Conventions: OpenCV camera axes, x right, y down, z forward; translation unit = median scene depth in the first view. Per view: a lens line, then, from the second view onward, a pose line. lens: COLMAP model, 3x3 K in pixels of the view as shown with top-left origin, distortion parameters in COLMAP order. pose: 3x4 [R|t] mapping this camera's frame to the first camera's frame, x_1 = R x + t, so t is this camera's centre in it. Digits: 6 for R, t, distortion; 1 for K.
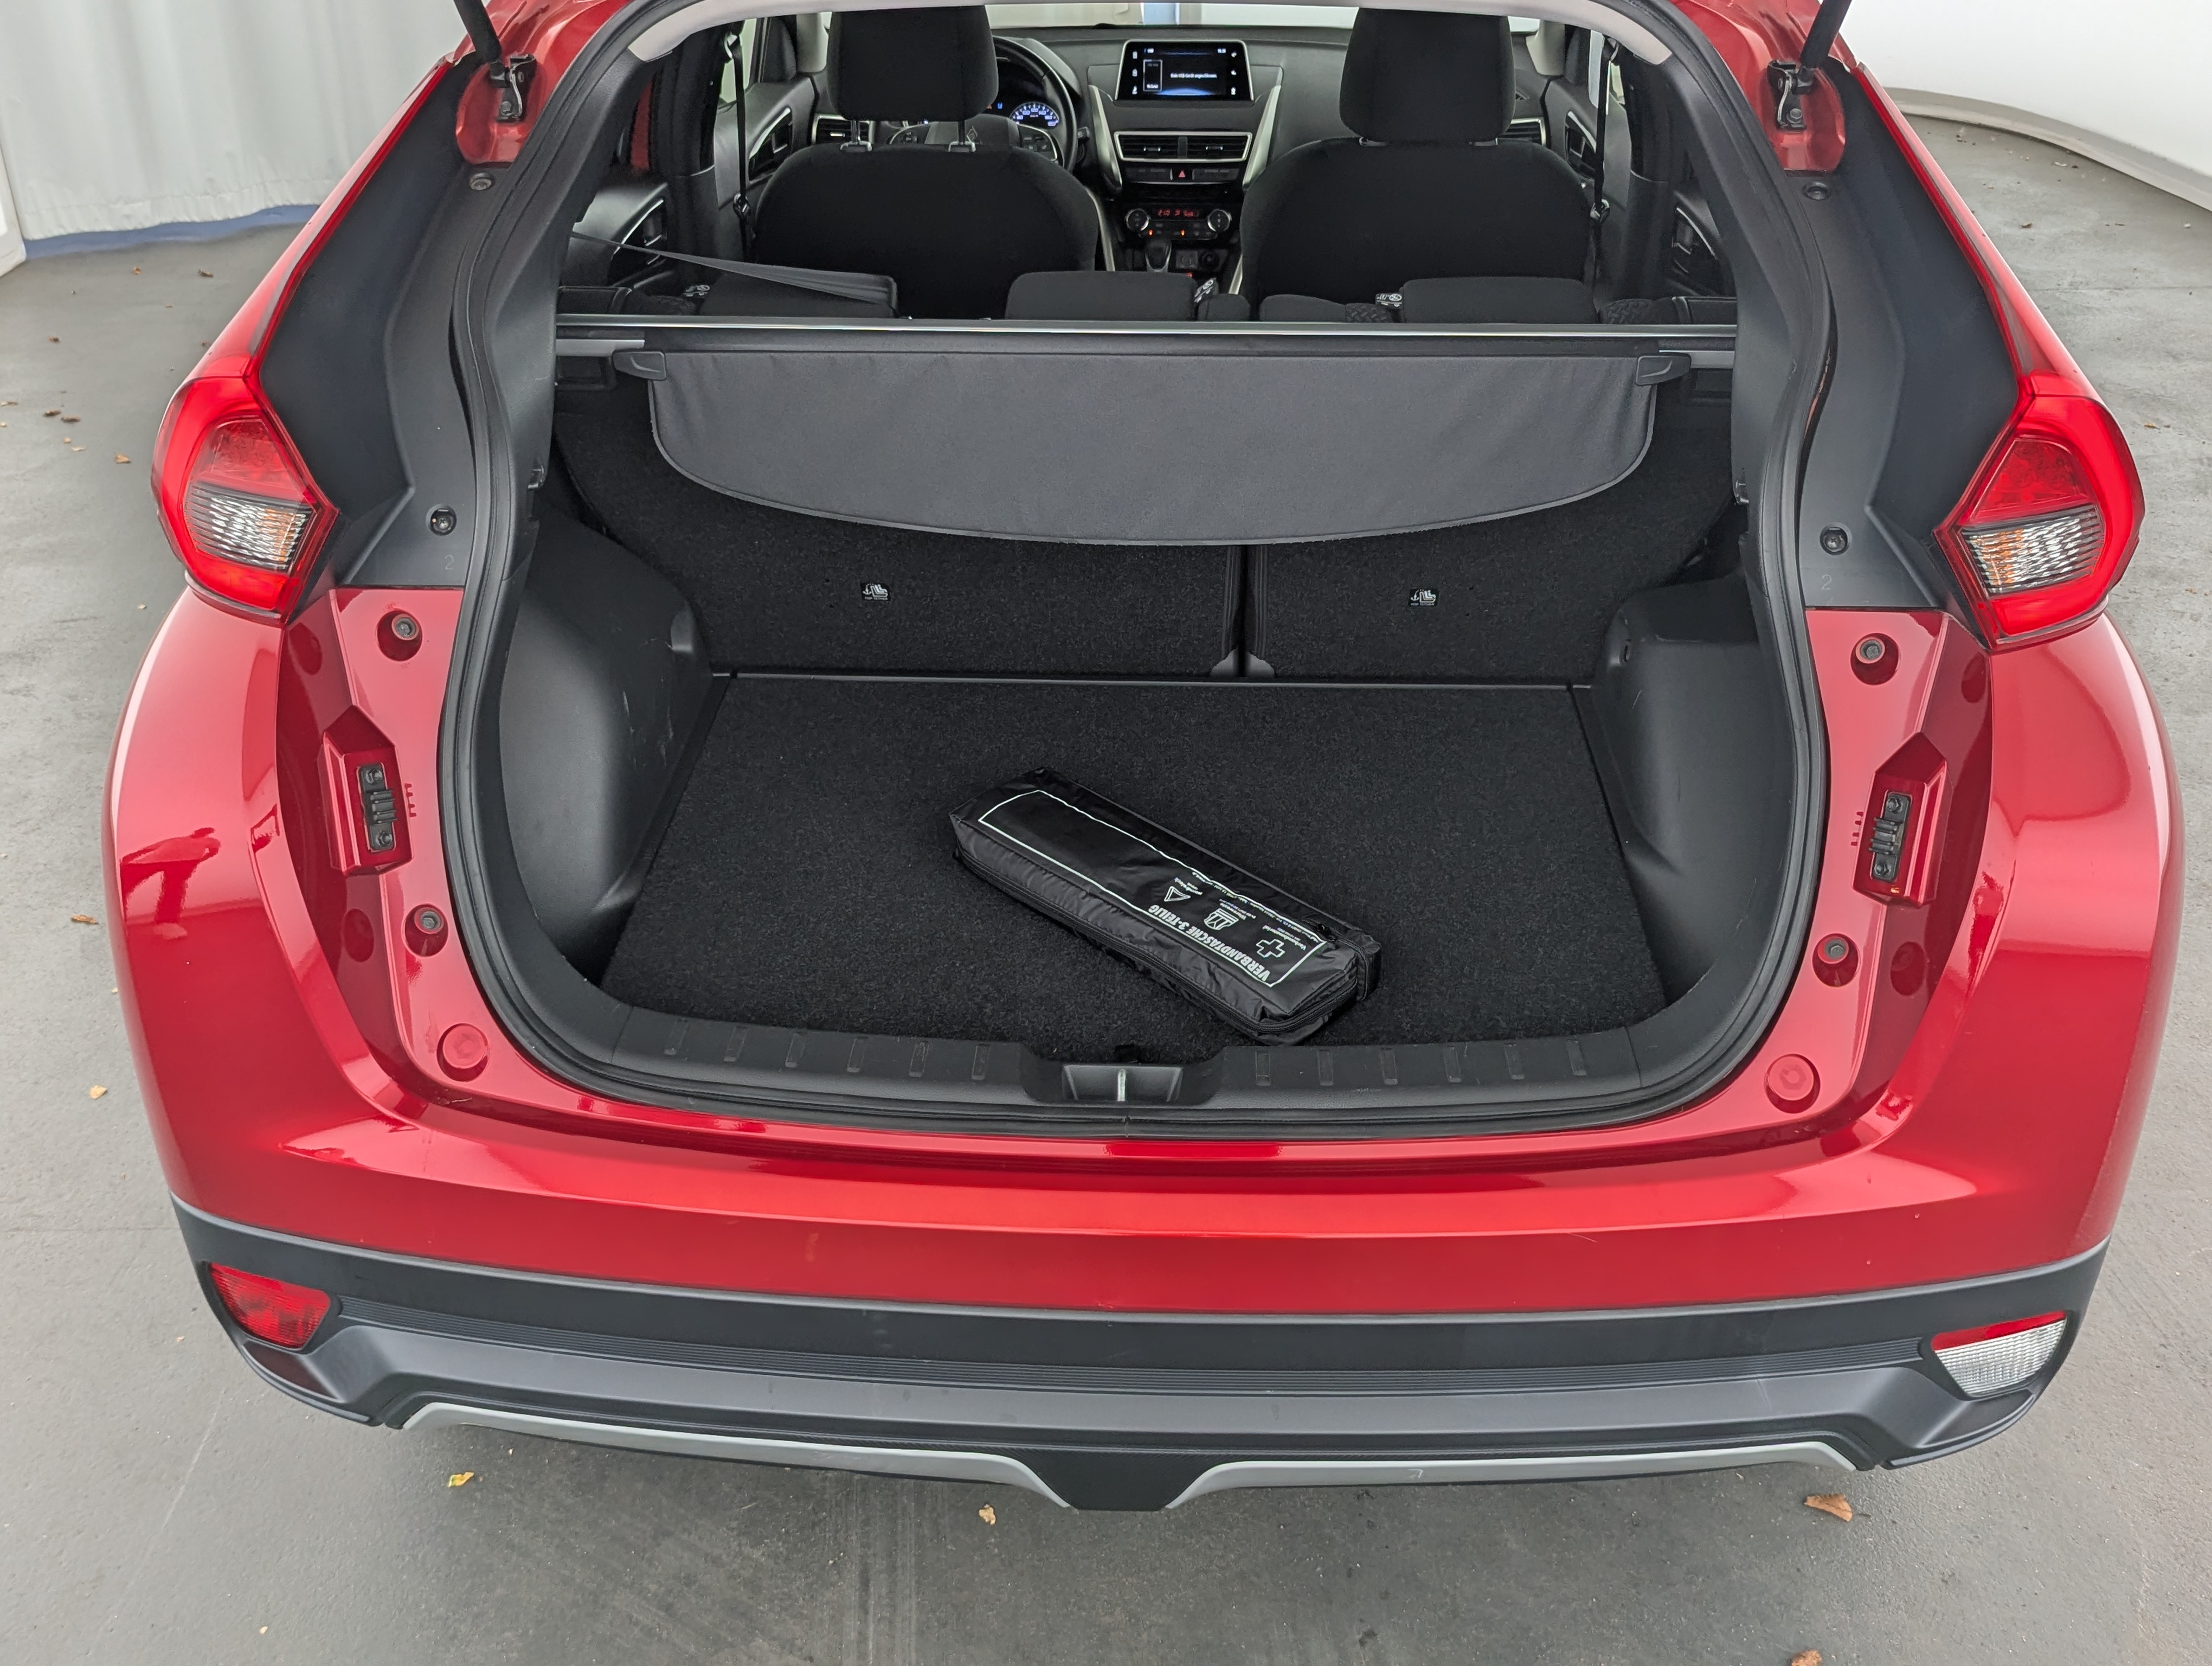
lens RADIAL K [[2092.9, 0, 1116.8], [0, 2092.9, 780.6], [0, 0, 1]] dist [0.042864, 0.000000]
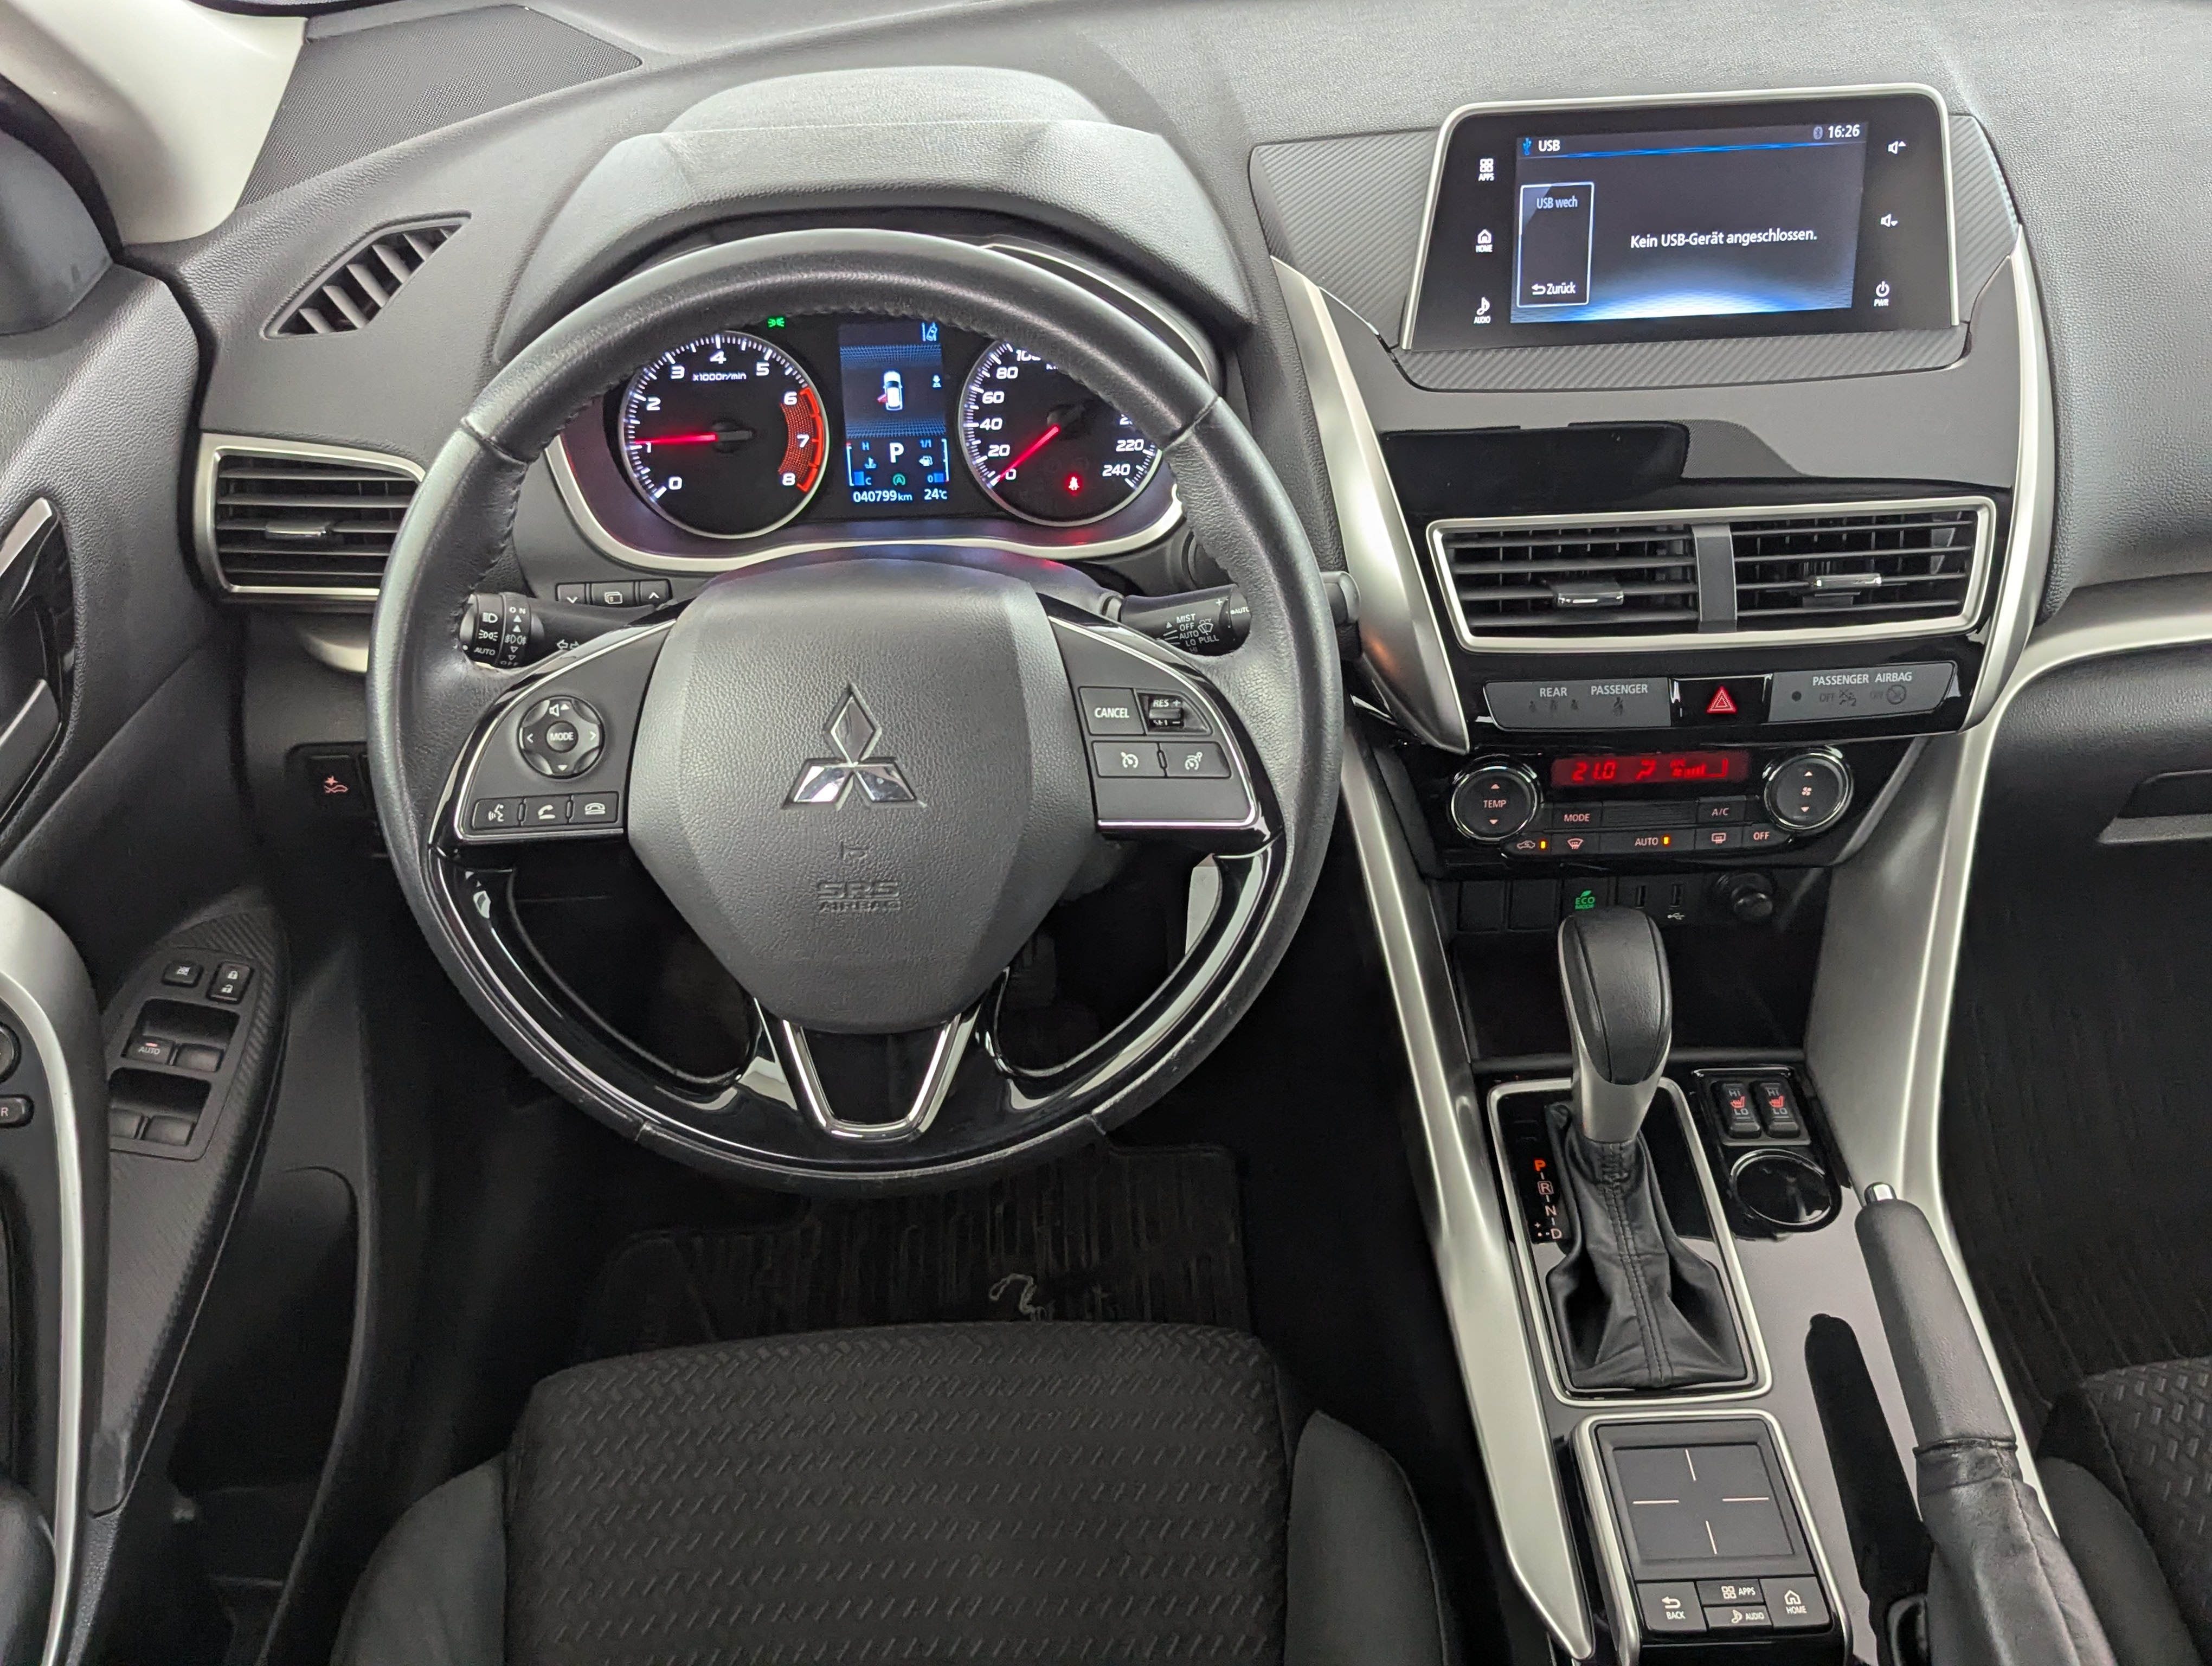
lens RADIAL K [[2092.9, 0, 1097.0], [0, 2092.9, 811.2], [0, 0, 1]] dist [0.042864, 0.000000]
pose [[0.997221, -0.058616, 0.045991, -0.088623], [0.048237, 0.978391, 0.201059, -0.552985], [-0.056783, -0.198281, 0.978499, 1.282926]]
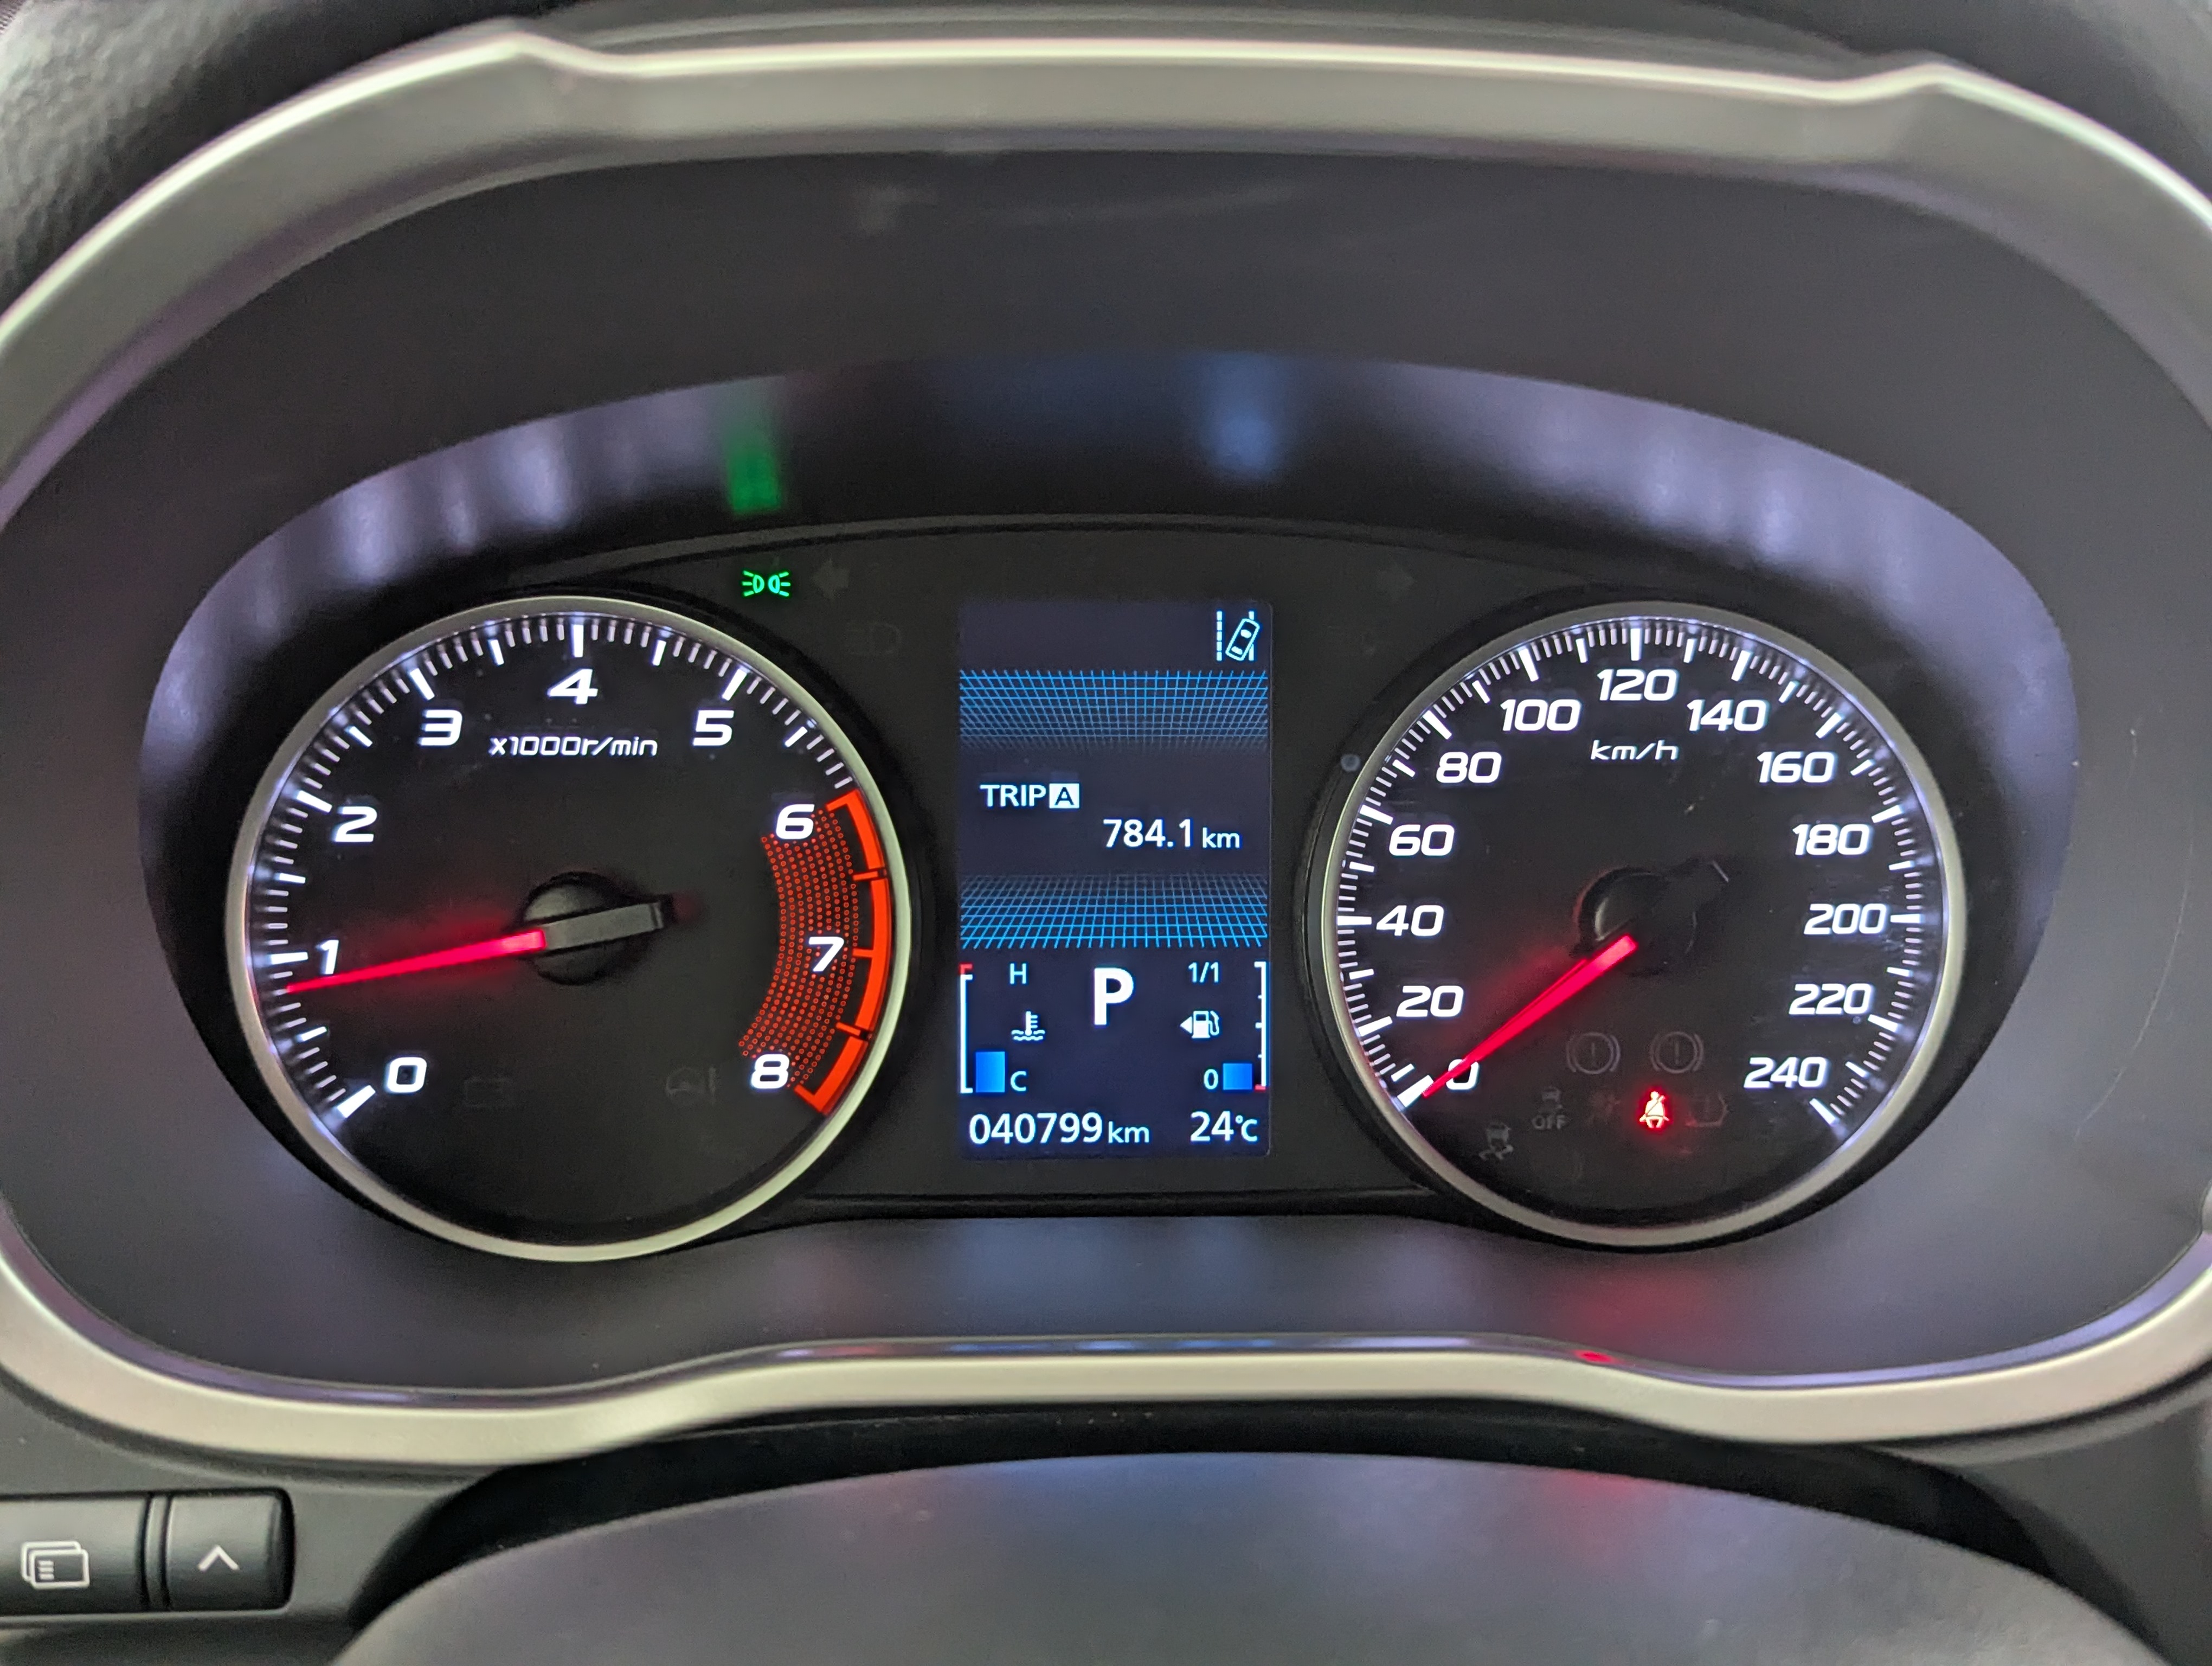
lens RADIAL K [[2092.9, 0, 1100.1], [0, 2092.9, 827.2], [0, 0, 1]] dist [0.042864, 0.000000]
pose [[0.995226, -0.011599, 0.096903, -0.122442], [0.012927, 0.999831, -0.013089, -0.549616], [-0.096735, 0.014279, 0.995208, 1.609935]]
